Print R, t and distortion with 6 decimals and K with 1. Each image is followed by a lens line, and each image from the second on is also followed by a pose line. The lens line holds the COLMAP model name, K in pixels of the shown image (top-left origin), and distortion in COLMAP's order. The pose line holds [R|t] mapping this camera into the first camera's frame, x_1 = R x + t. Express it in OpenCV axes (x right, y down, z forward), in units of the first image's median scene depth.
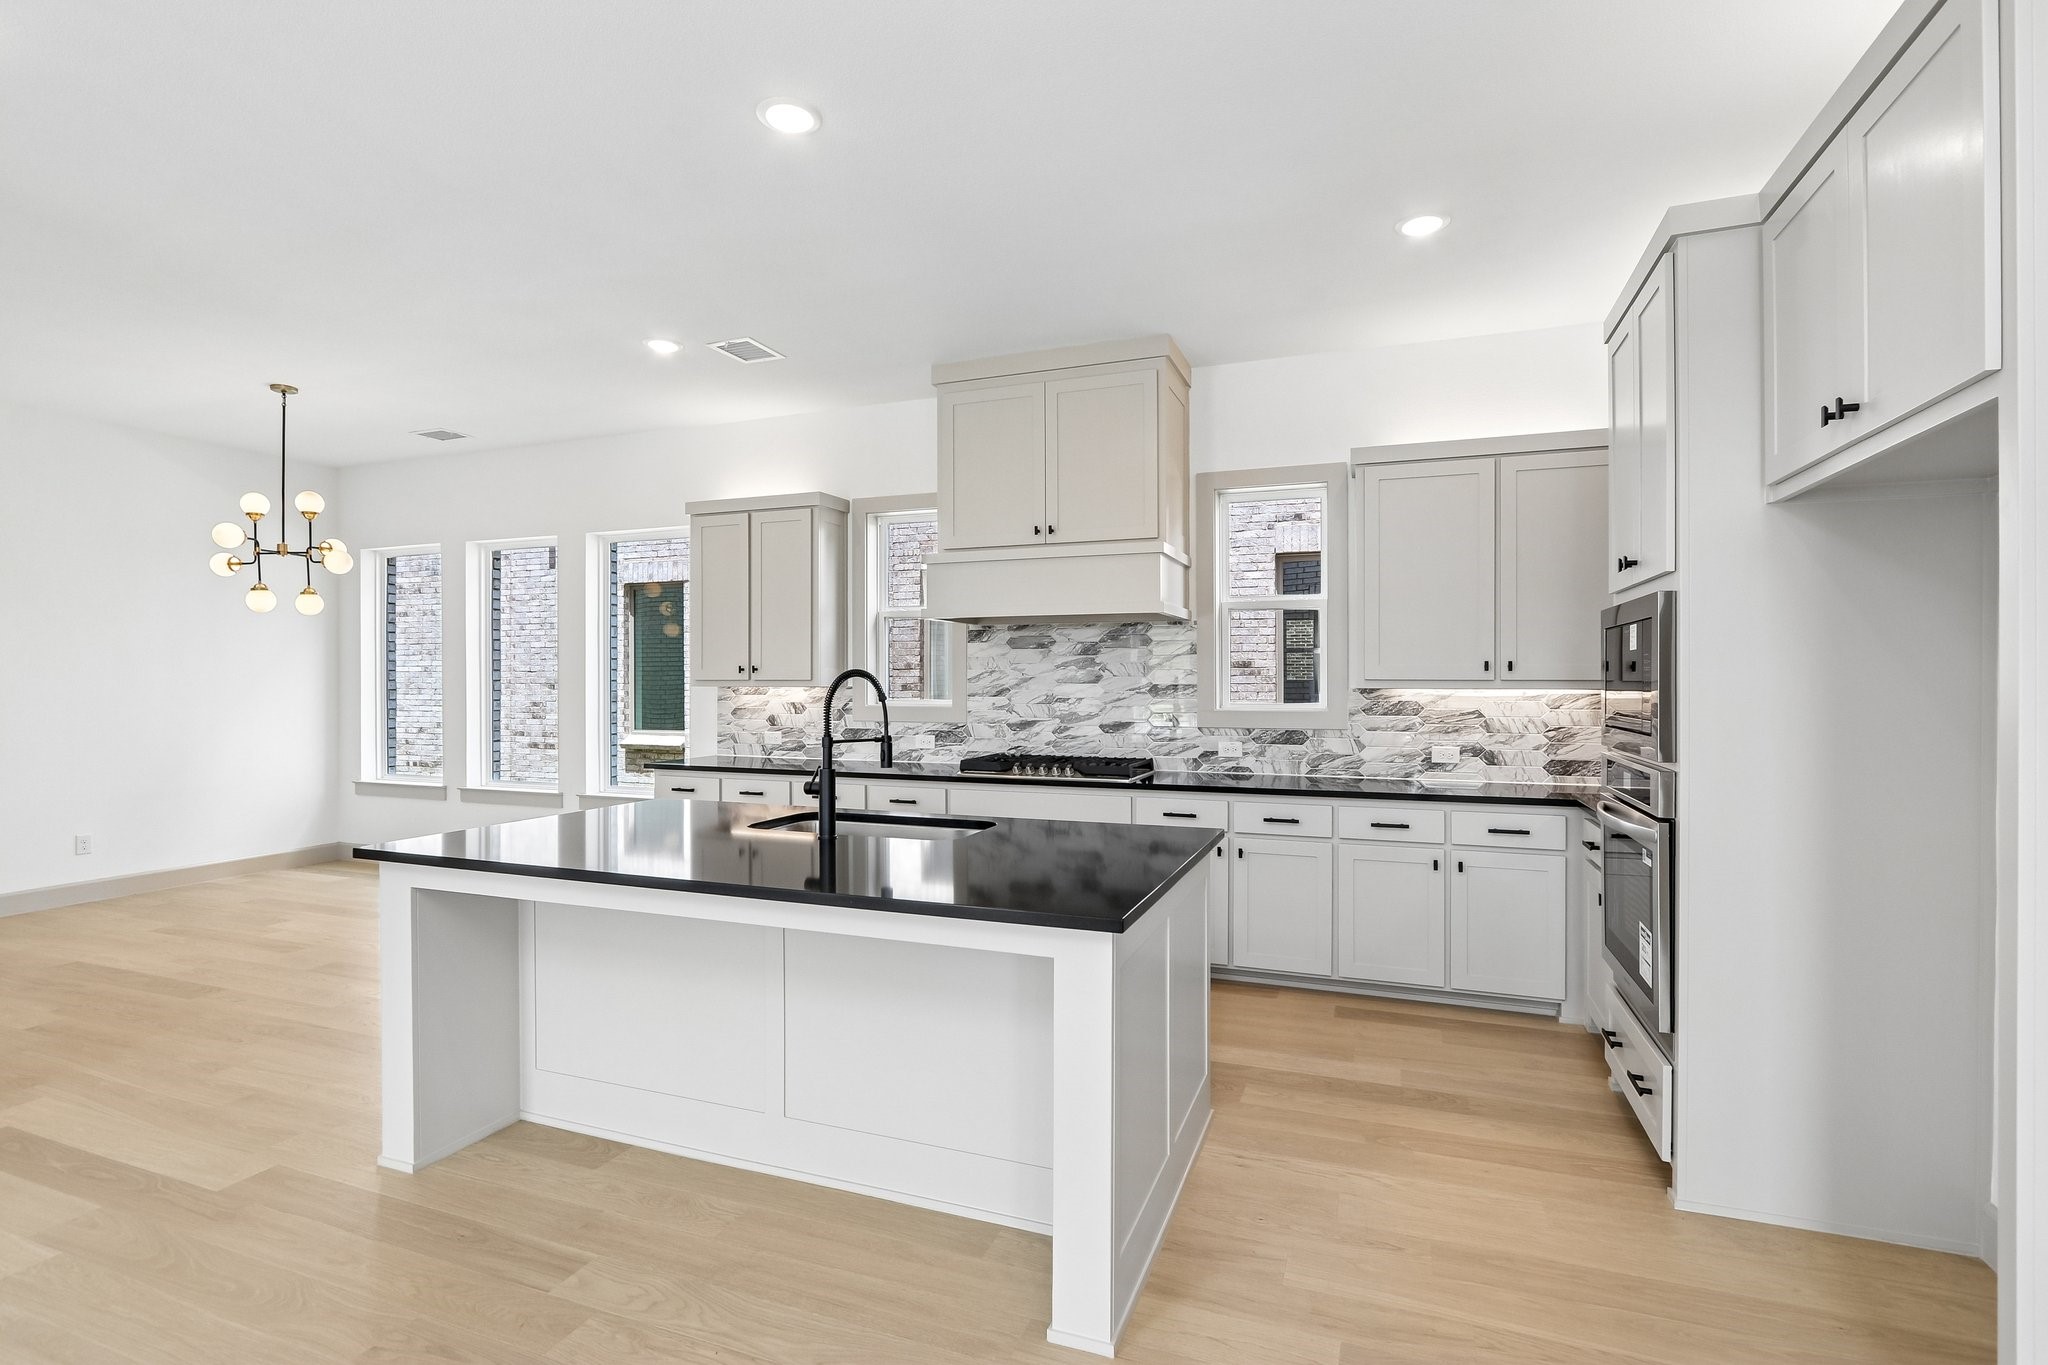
lens RADIAL K [[951.3, 0, 1028.0], [0, 951.3, 679.8], [0, 0, 1]] dist [-0.016712, 0.000911]
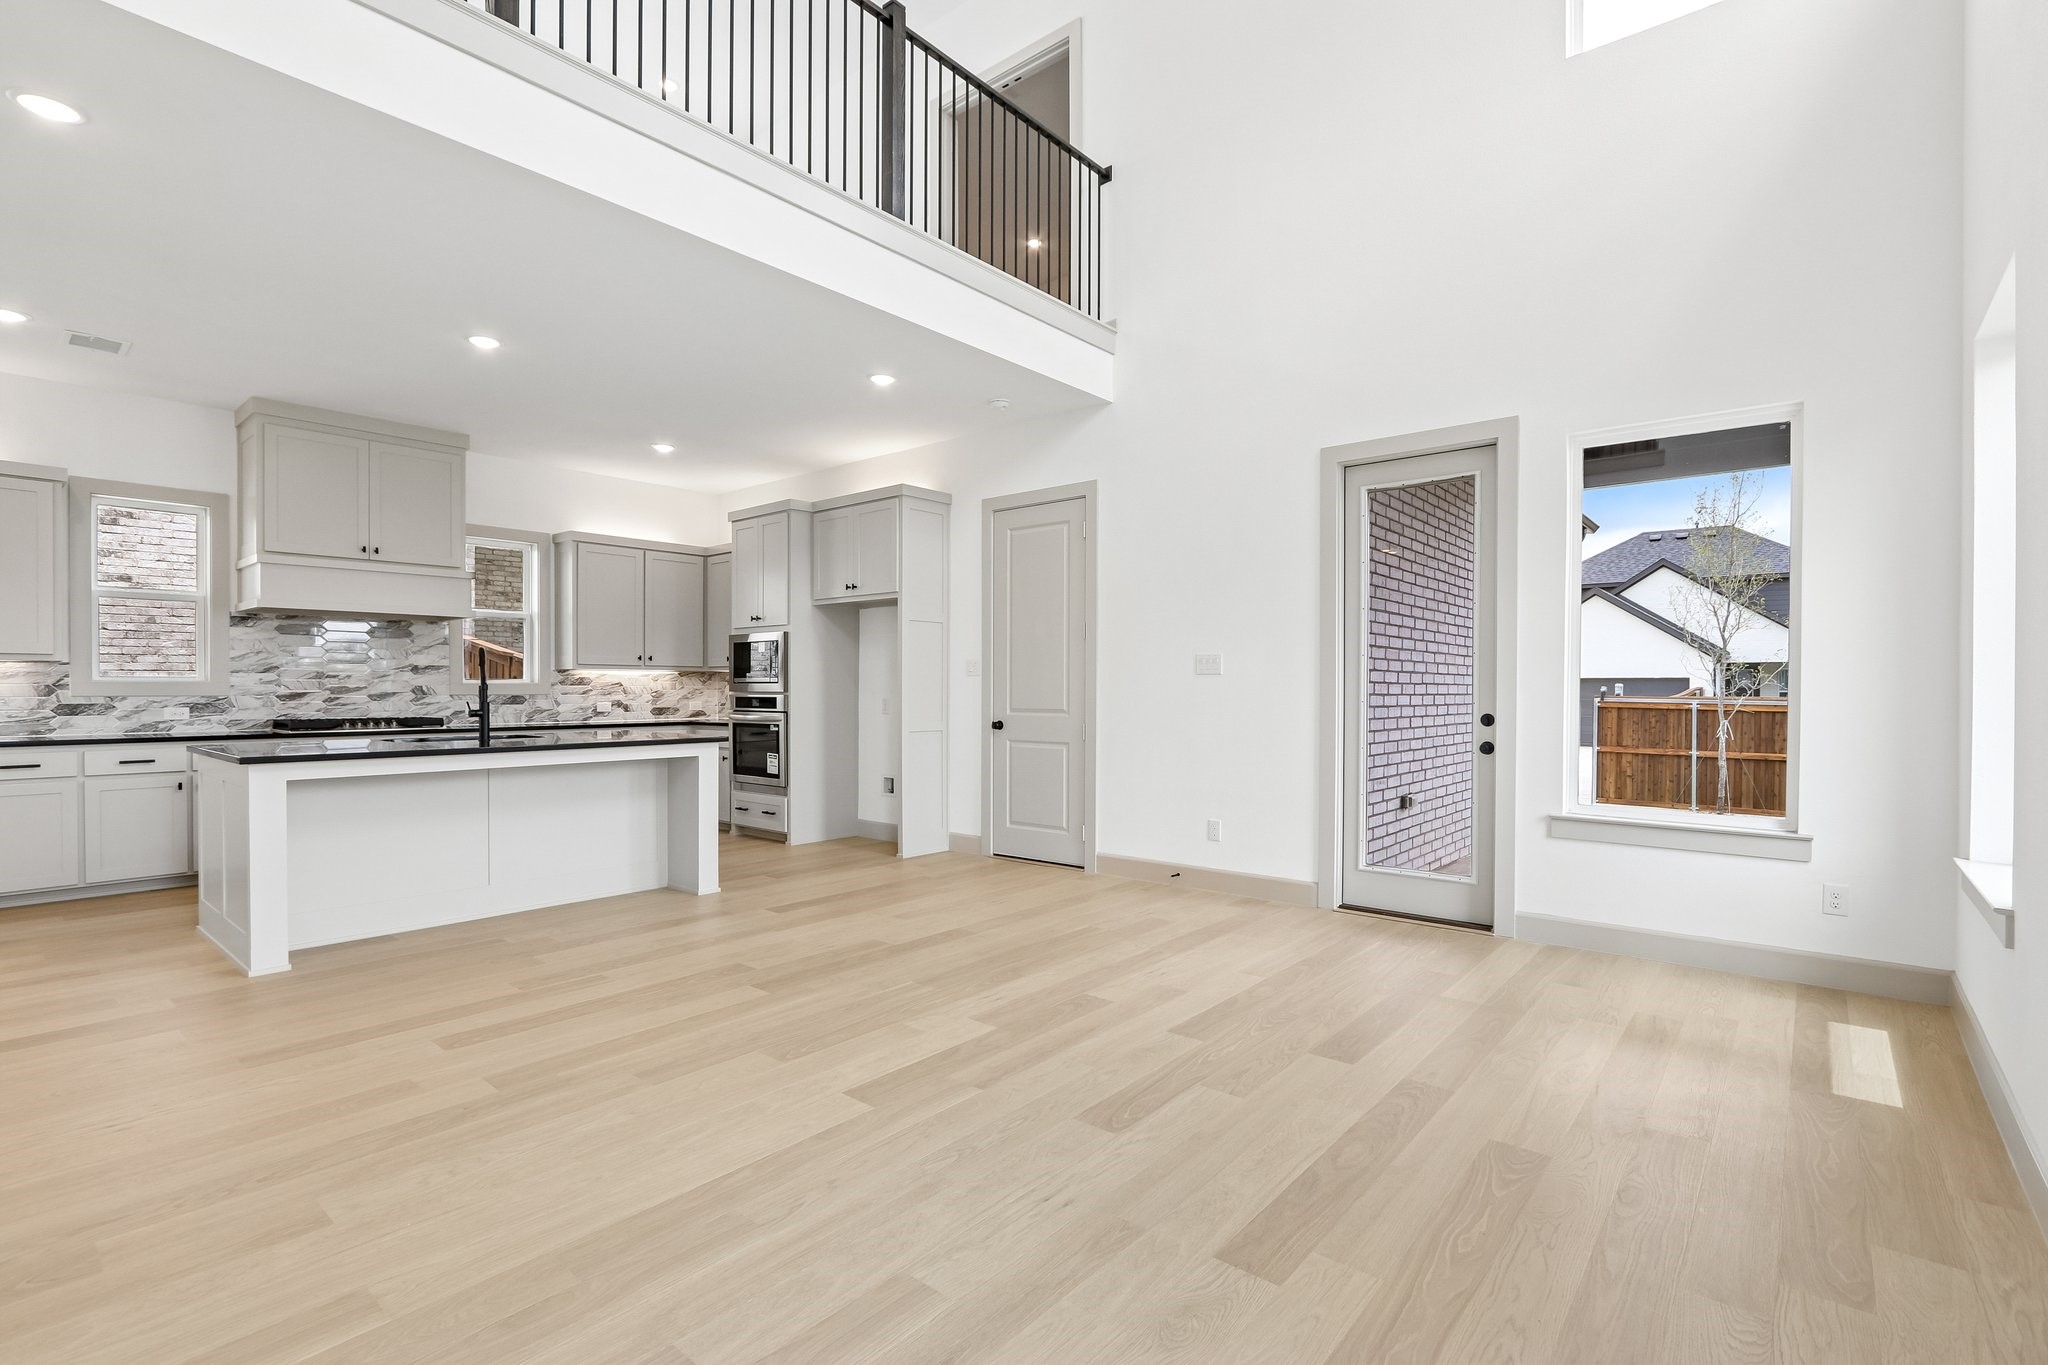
lens RADIAL K [[951.3, 0, 1038.8], [0, 951.3, 688.8], [0, 0, 1]] dist [-0.016712, 0.000911]
pose [[0.334534, -0.001017, 0.942383, -0.869968], [-0.000814, 0.999999, 0.001368, 0.036858], [-0.942383, -0.001225, 0.334532, -0.333779]]
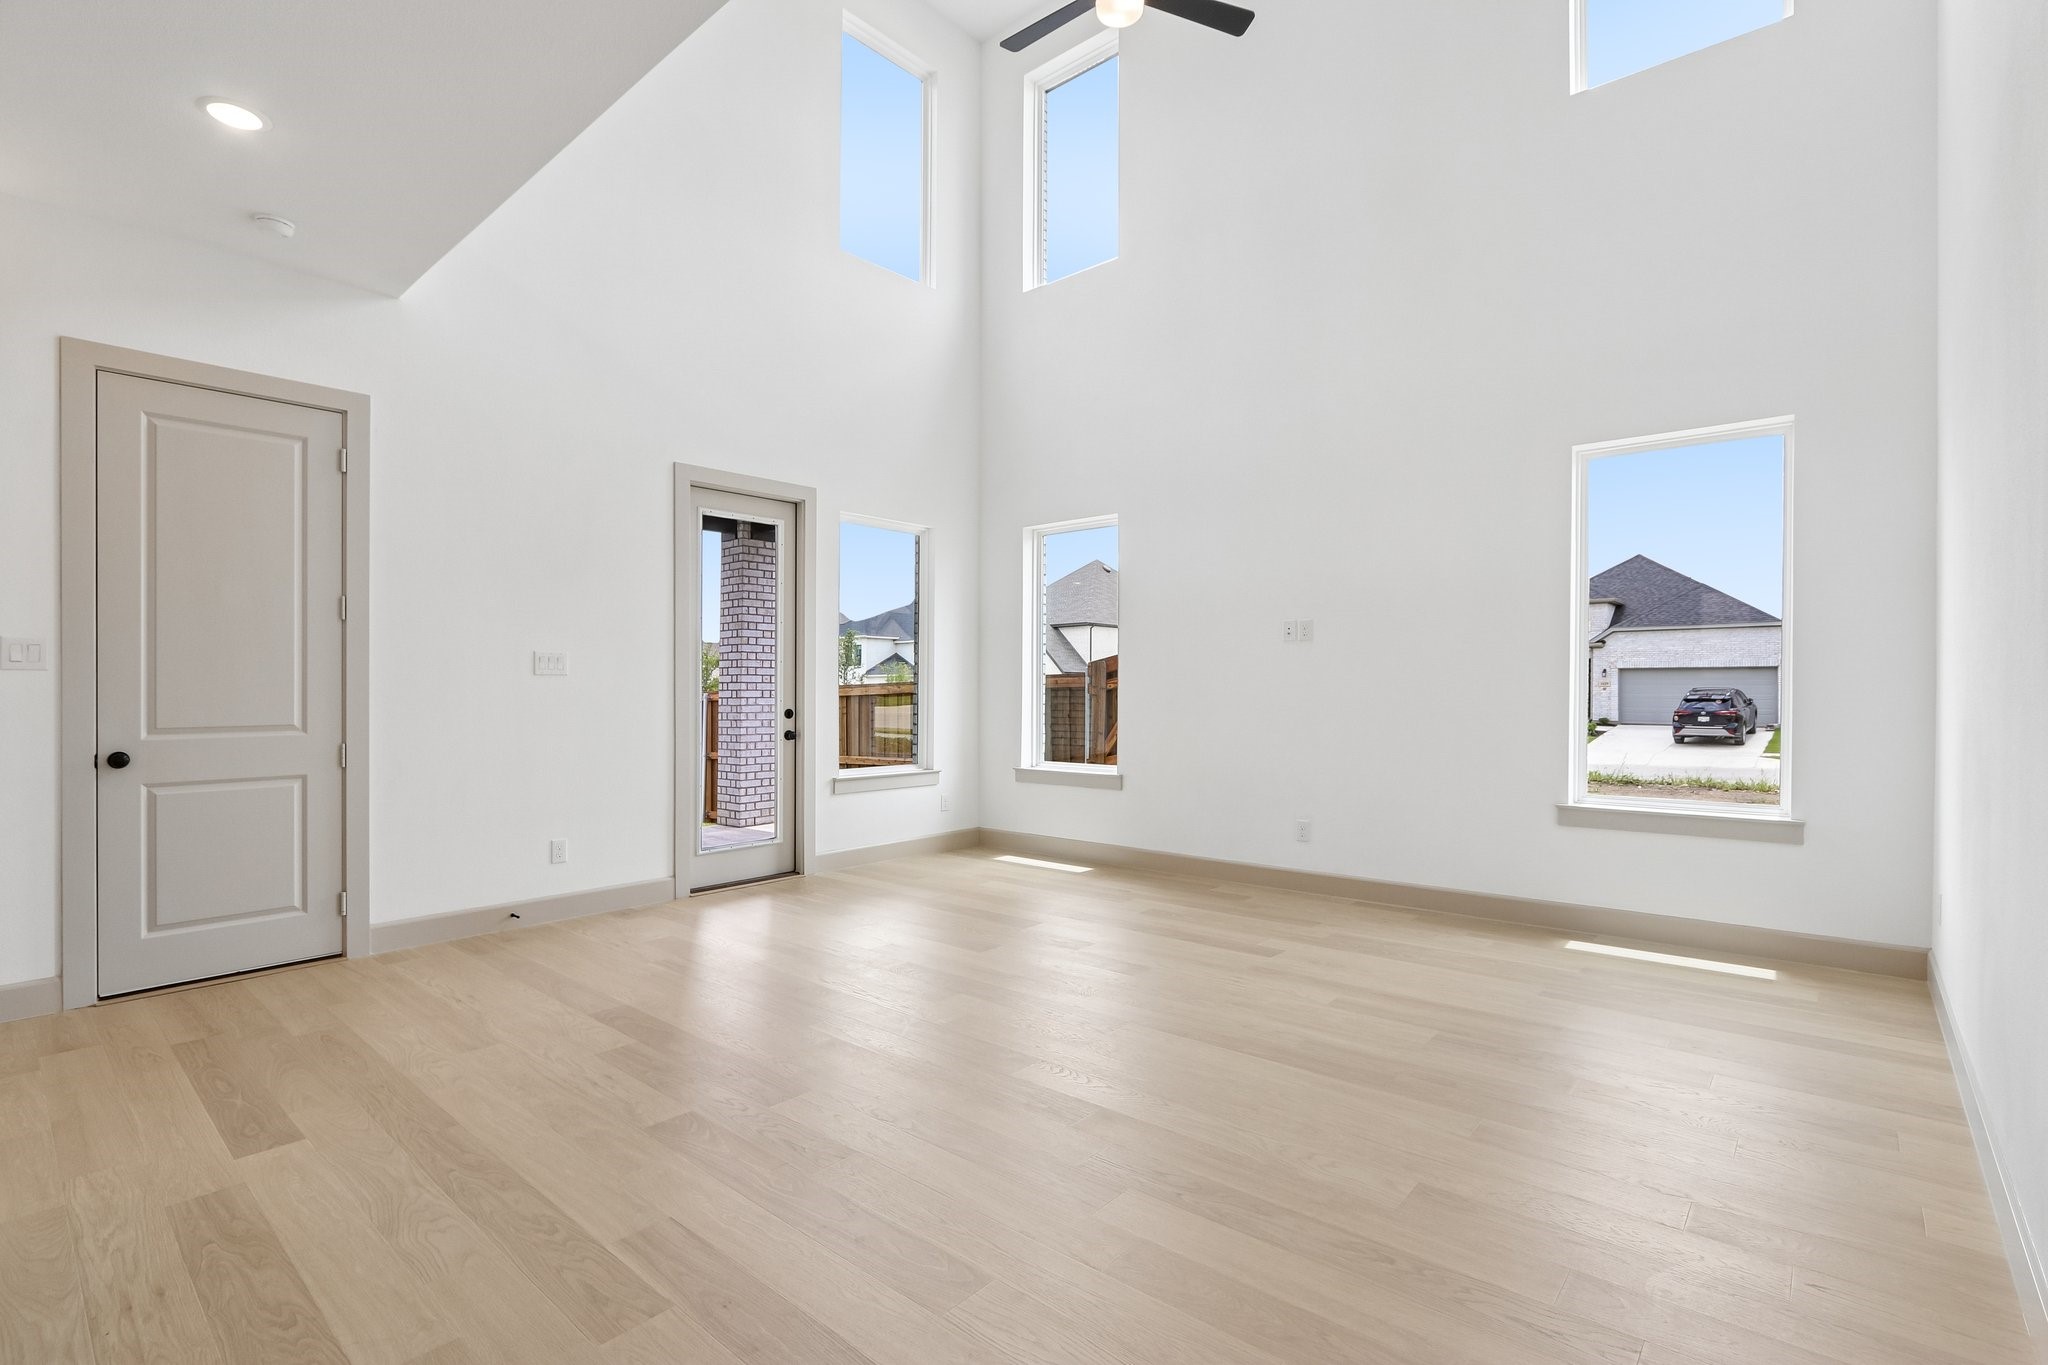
lens RADIAL K [[951.3, 0, 1055.2], [0, 951.3, 681.2], [0, 0, 1]] dist [-0.016712, 0.000911]
pose [[-0.945008, 0.004951, 0.327011, -0.565081], [0.002839, 0.999972, -0.006936, 0.036215], [-0.327036, -0.005626, -0.944995, 0.595957]]
